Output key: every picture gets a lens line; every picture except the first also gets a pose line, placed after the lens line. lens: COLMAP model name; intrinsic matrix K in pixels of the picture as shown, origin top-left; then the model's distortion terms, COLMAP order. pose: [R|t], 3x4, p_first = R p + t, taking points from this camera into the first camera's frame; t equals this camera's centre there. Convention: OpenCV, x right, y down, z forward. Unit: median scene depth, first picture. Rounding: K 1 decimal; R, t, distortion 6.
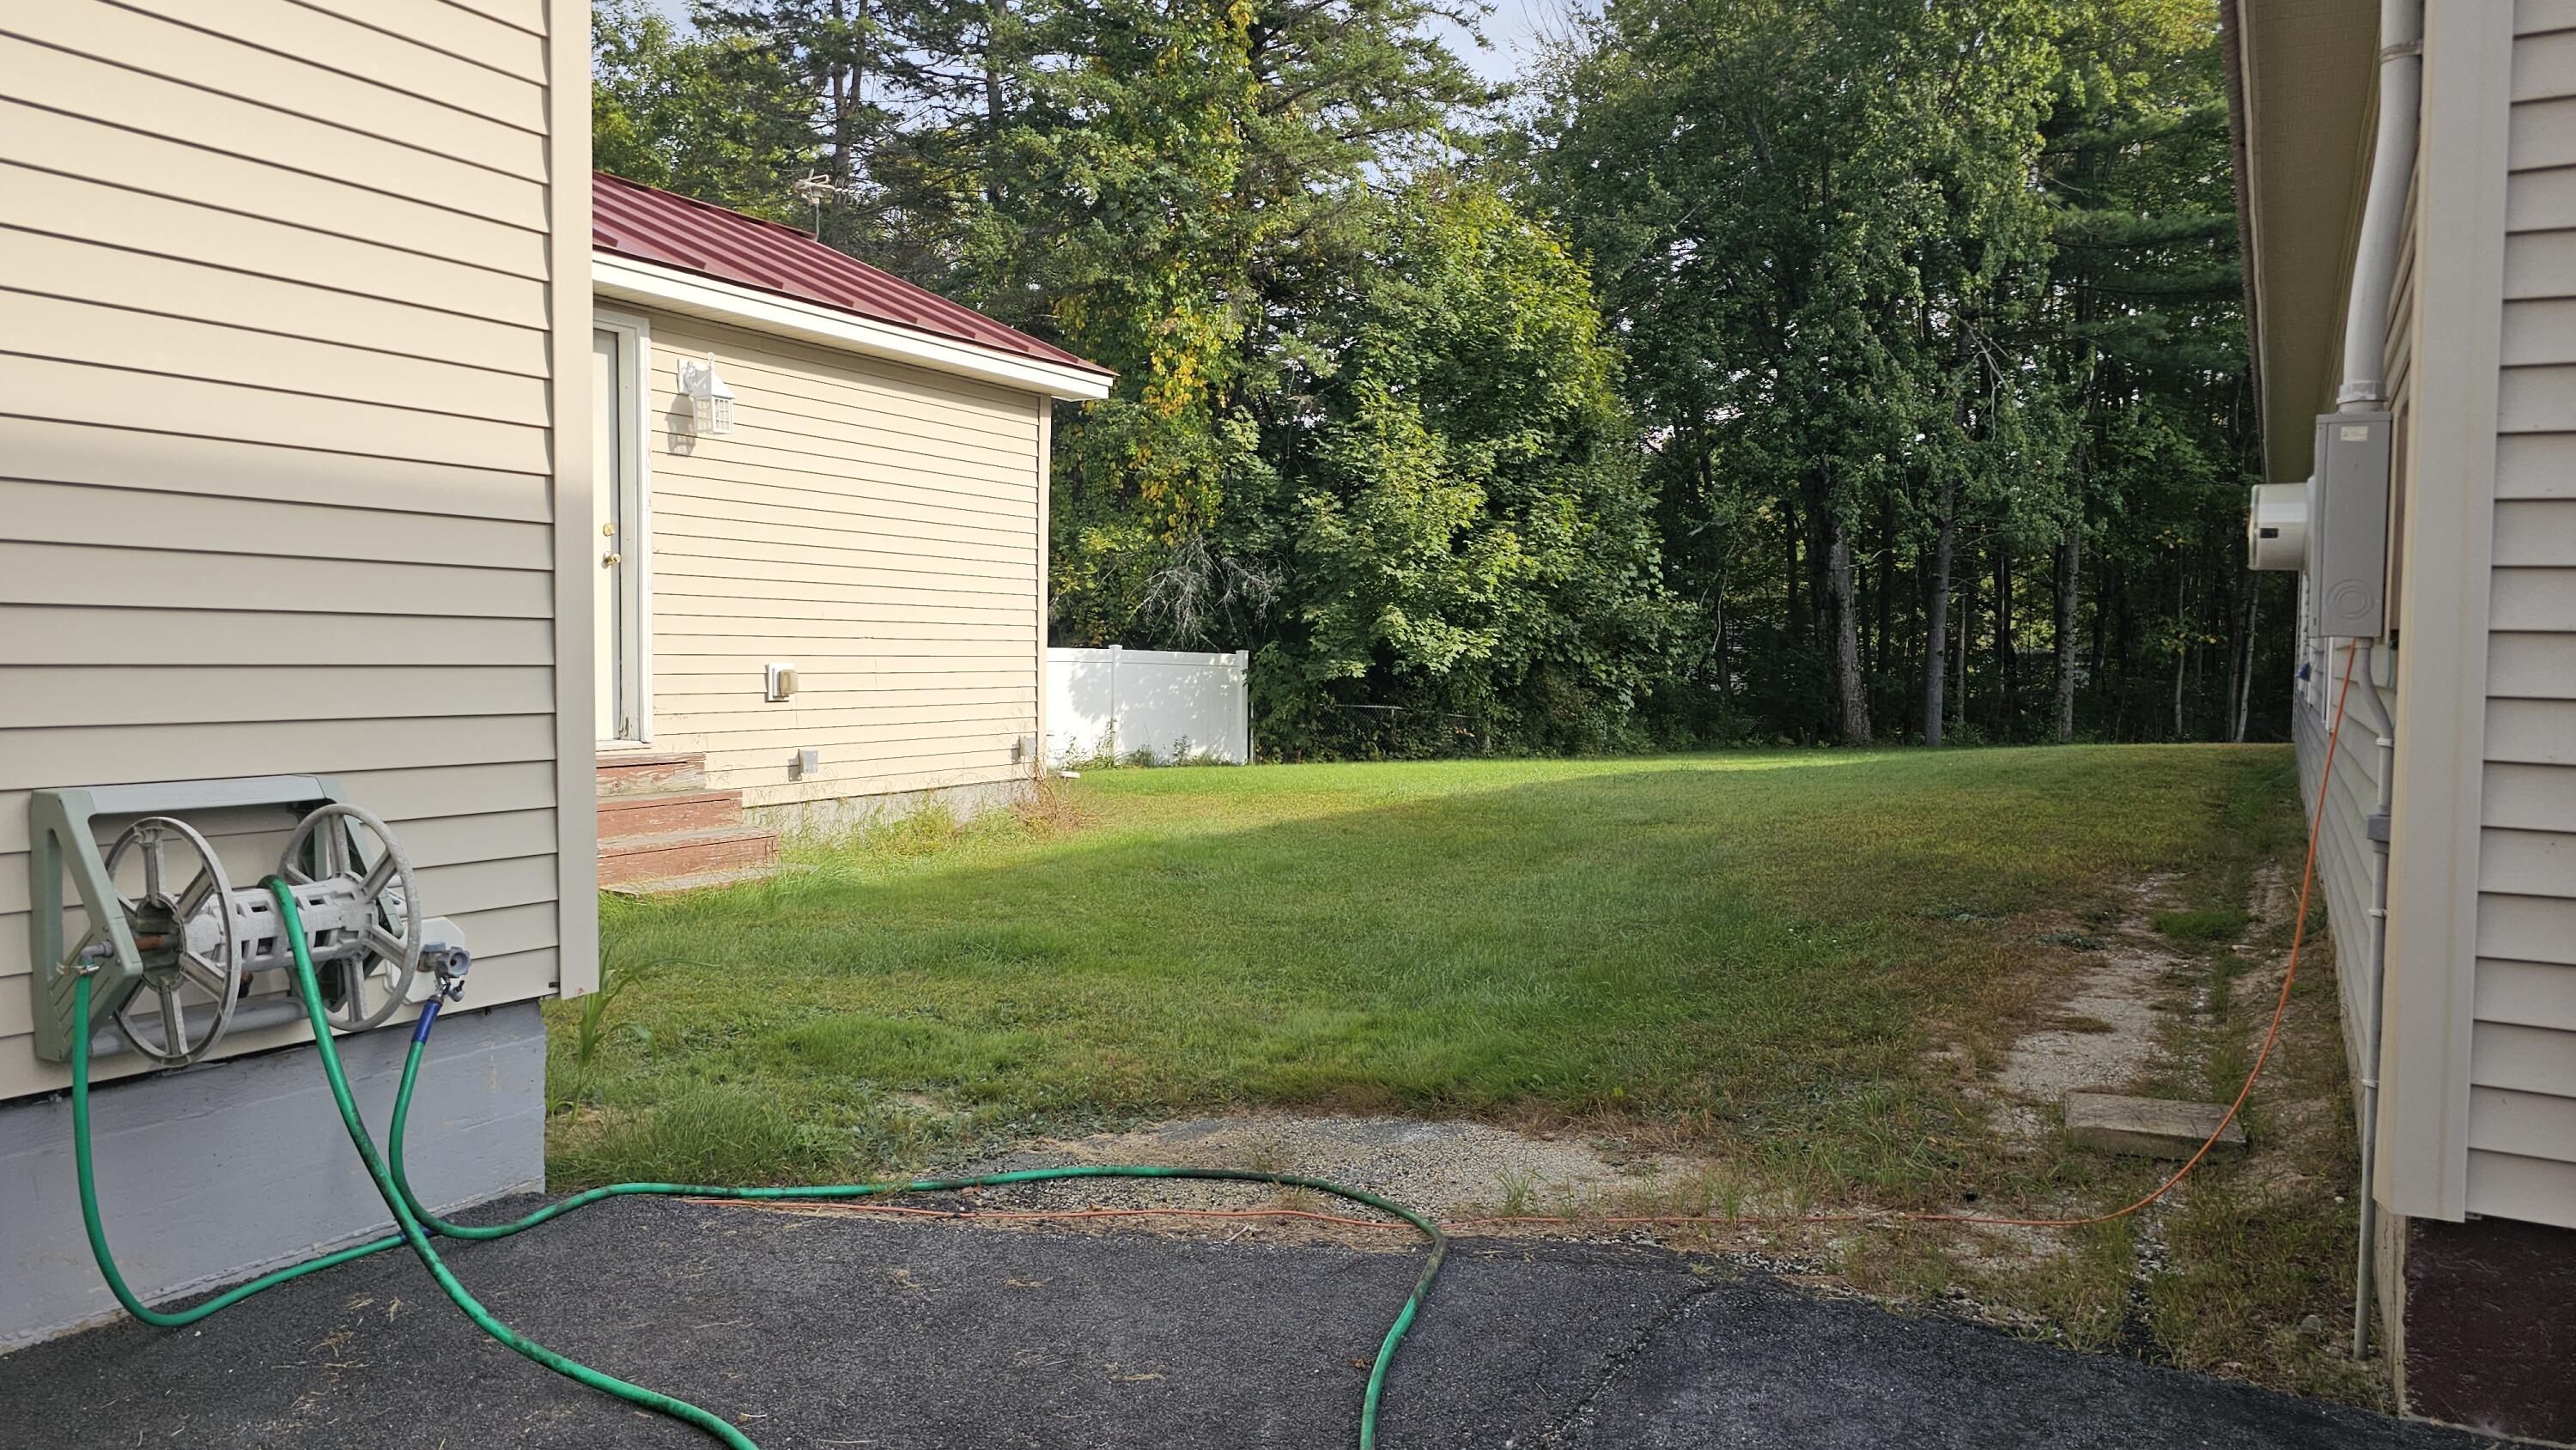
lens RADIAL K [[1728.9, 0, 1288.0], [0, 1728.9, 725.0], [0, 0, 1]] dist [0.049263, -0.050939]
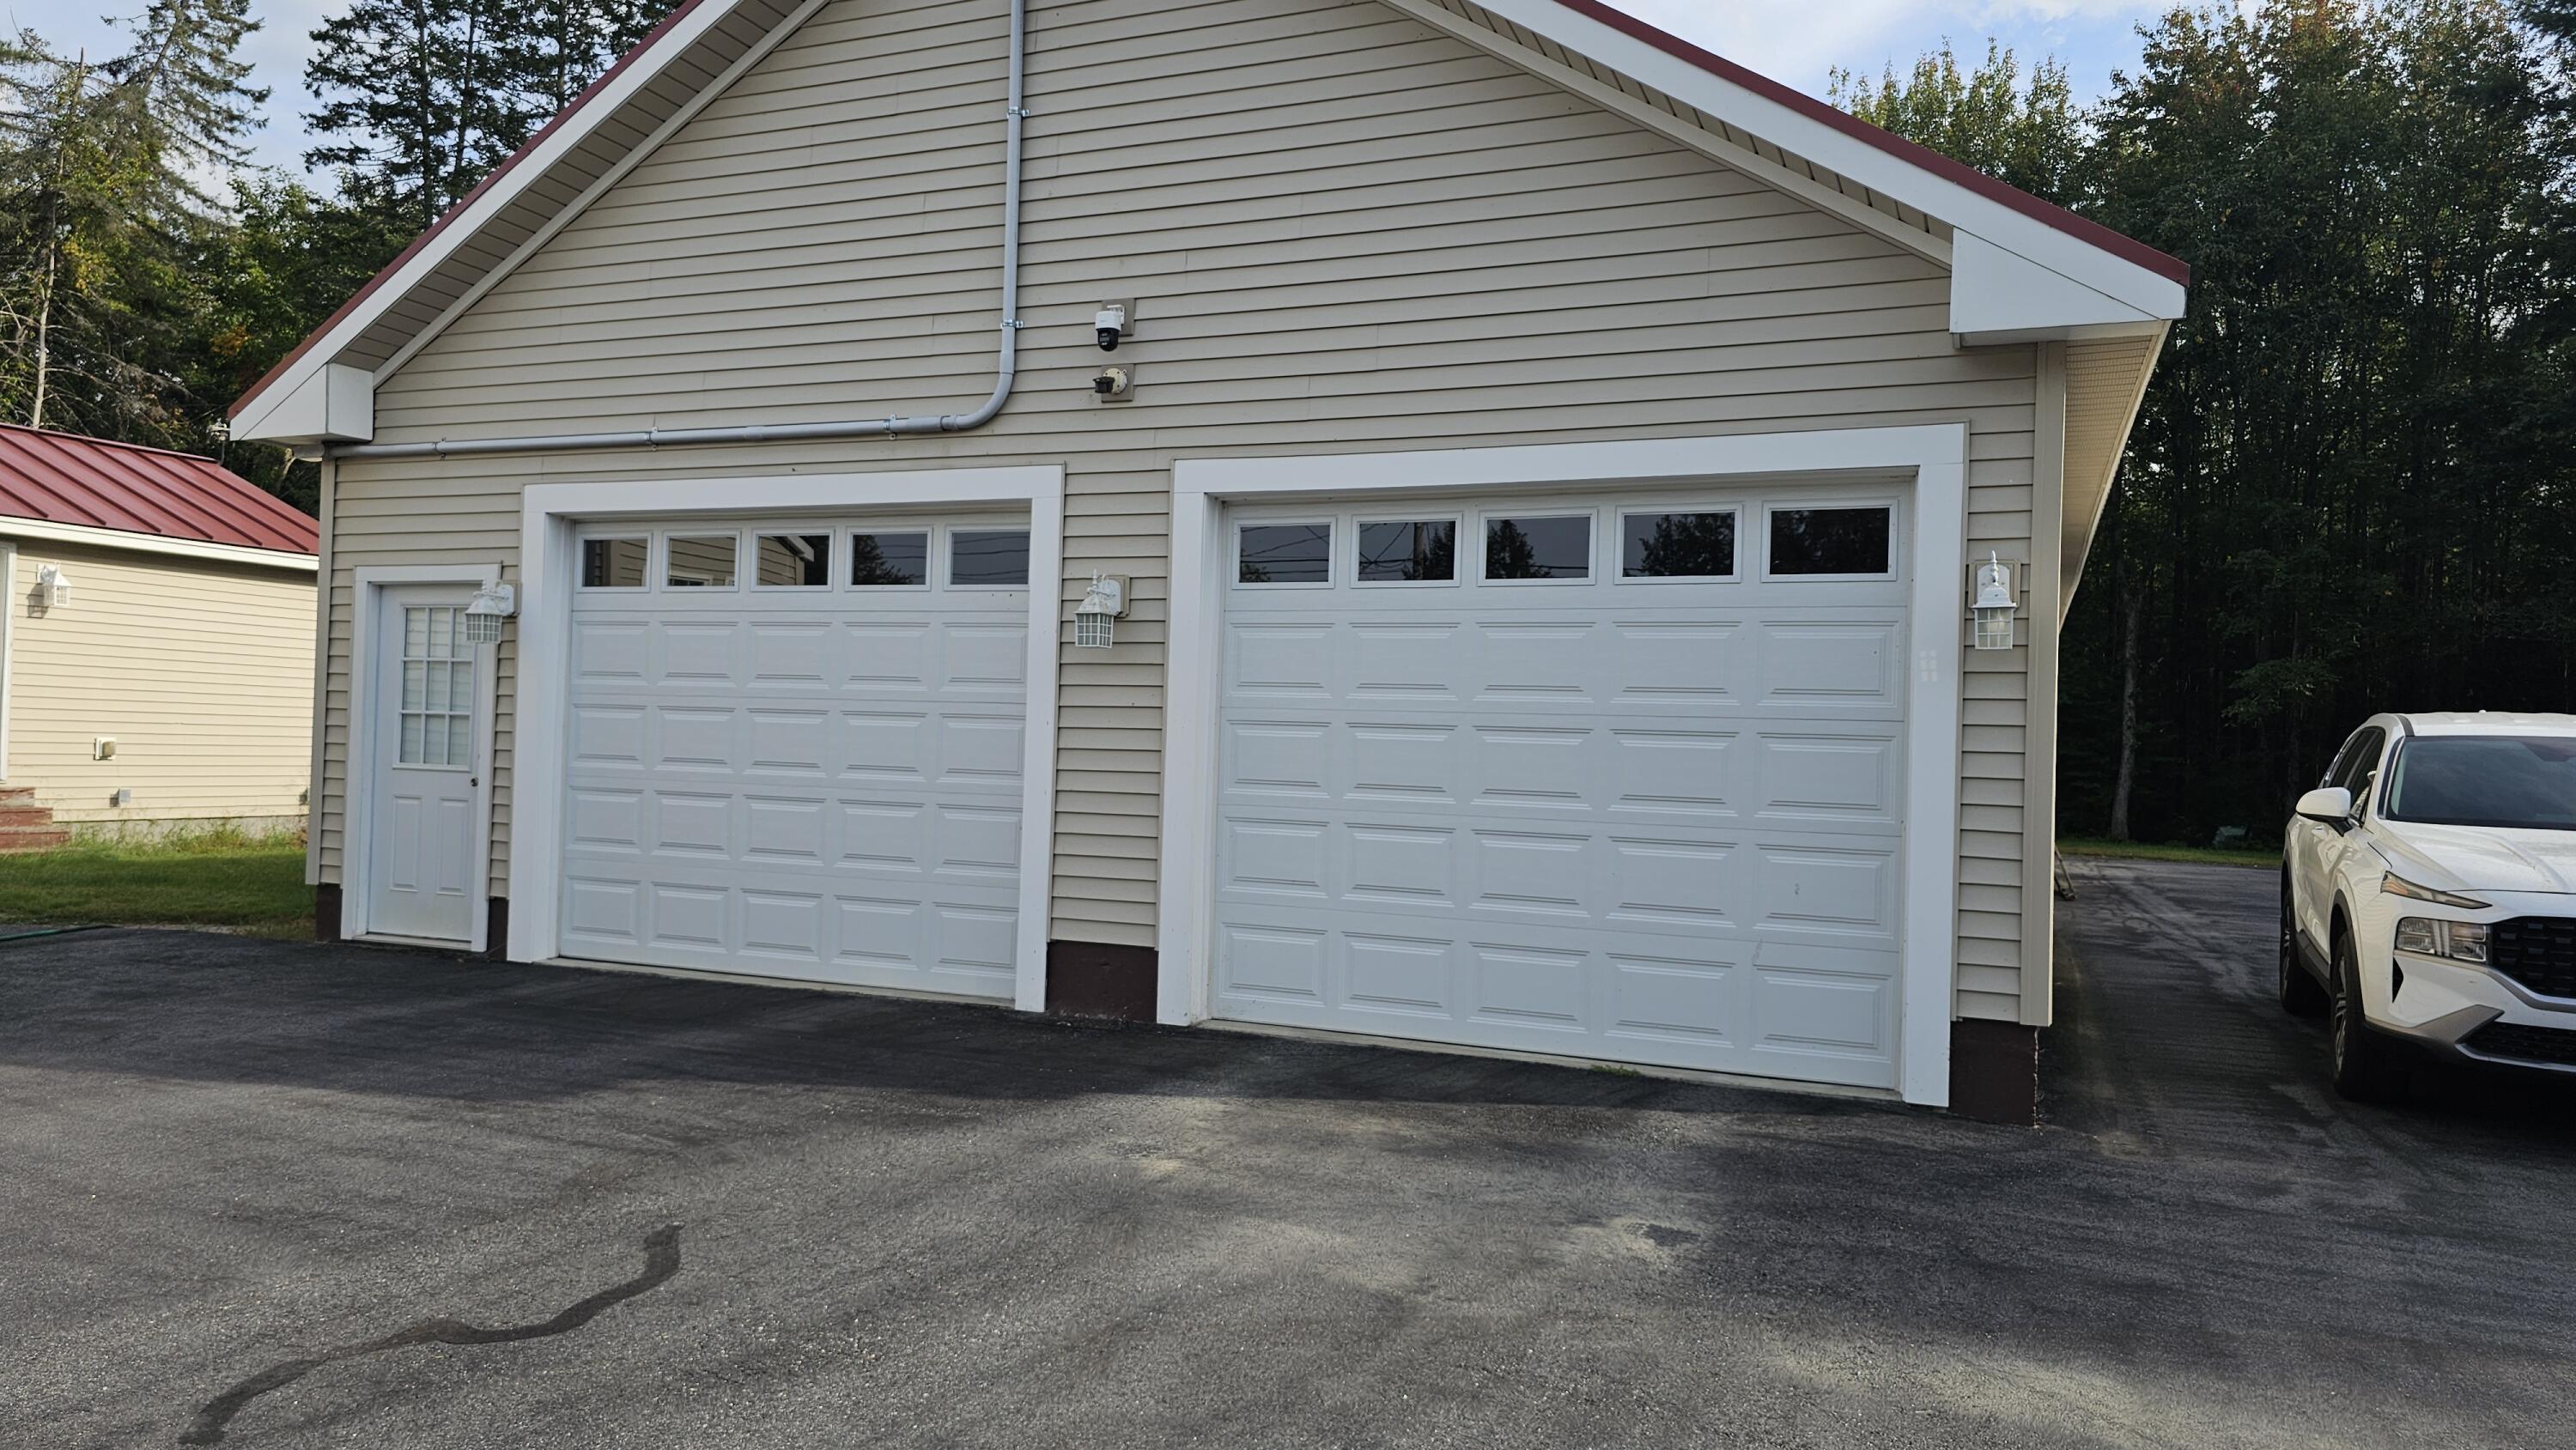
lens RADIAL K [[1733.4, 0, 1280.8], [0, 1733.4, 713.3], [0, 0, 1]] dist [0.046253, -0.048157]
pose [[0.993003, 0.017977, 0.116715, 0.694811], [-0.010288, 0.997757, -0.066150, 0.045185], [-0.117642, 0.064487, 0.990960, -0.897084]]
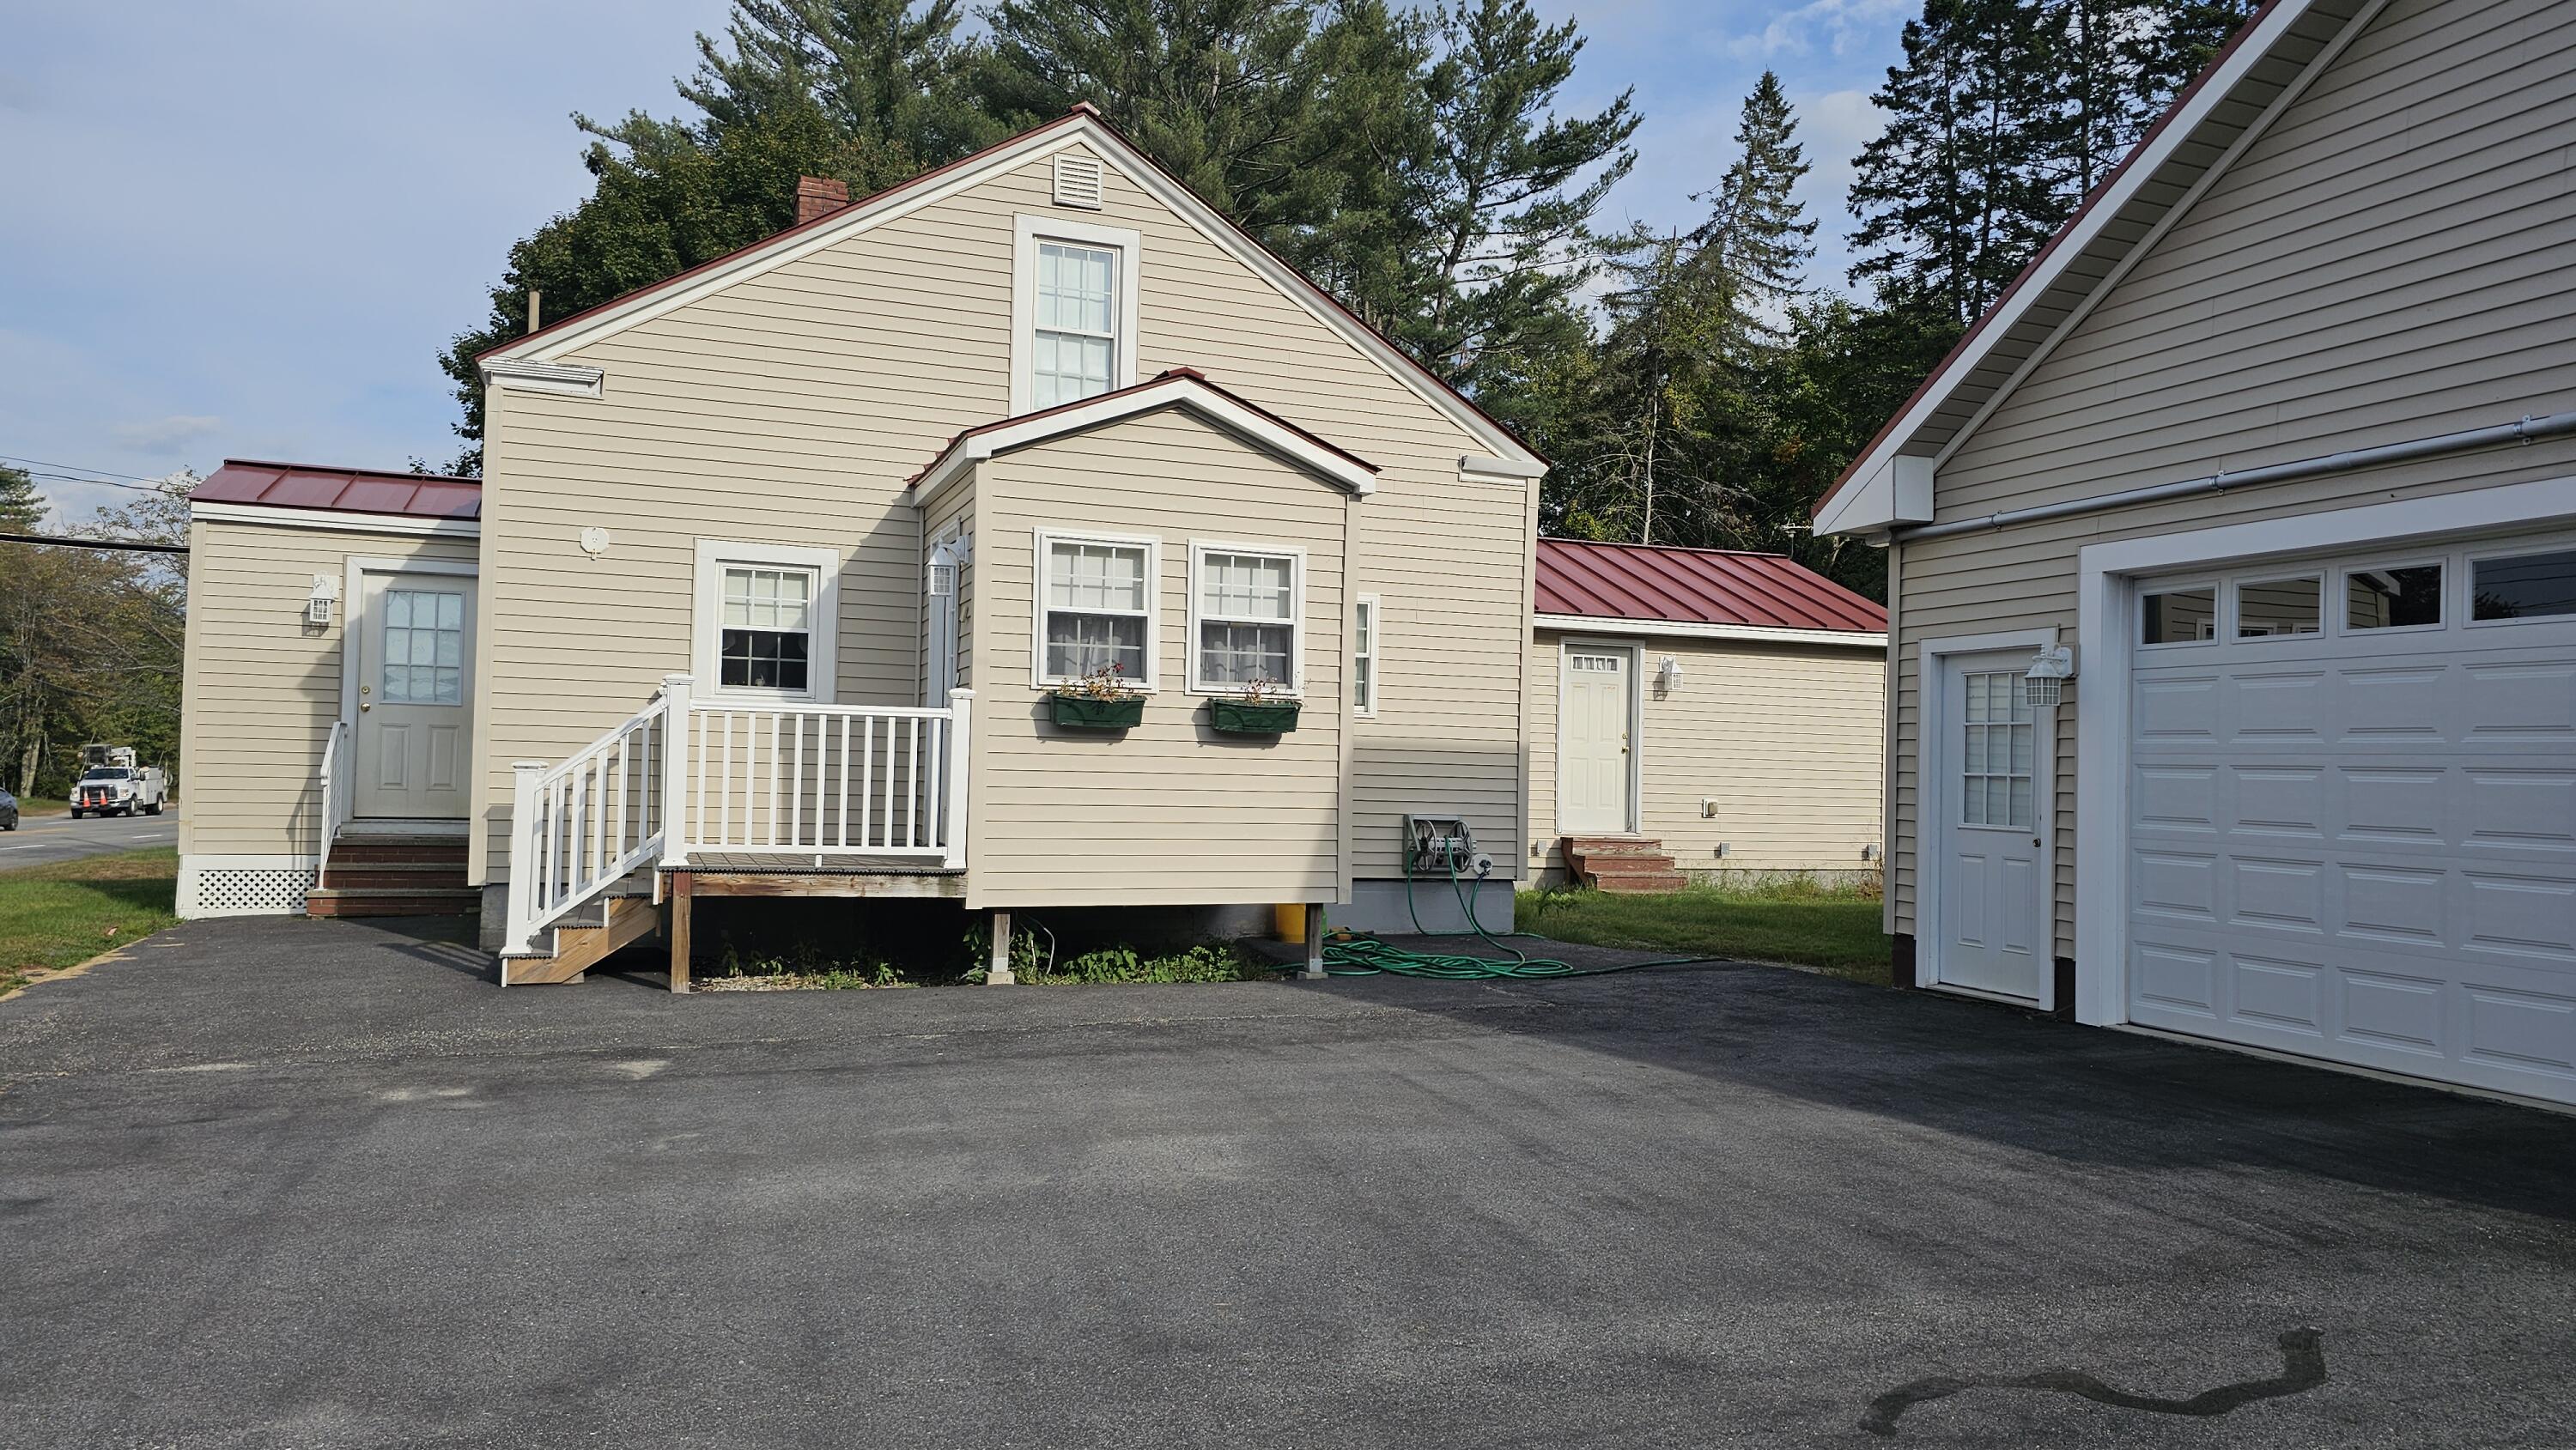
lens RADIAL K [[1728.9, 0, 1288.0], [0, 1728.9, 725.0], [0, 0, 1]] dist [0.049263, -0.050939]
pose [[0.763337, -0.013004, -0.645870, 0.676636], [-0.043150, 0.996538, -0.071063, 0.045832], [0.644558, 0.082115, 0.760133, -0.909560]]
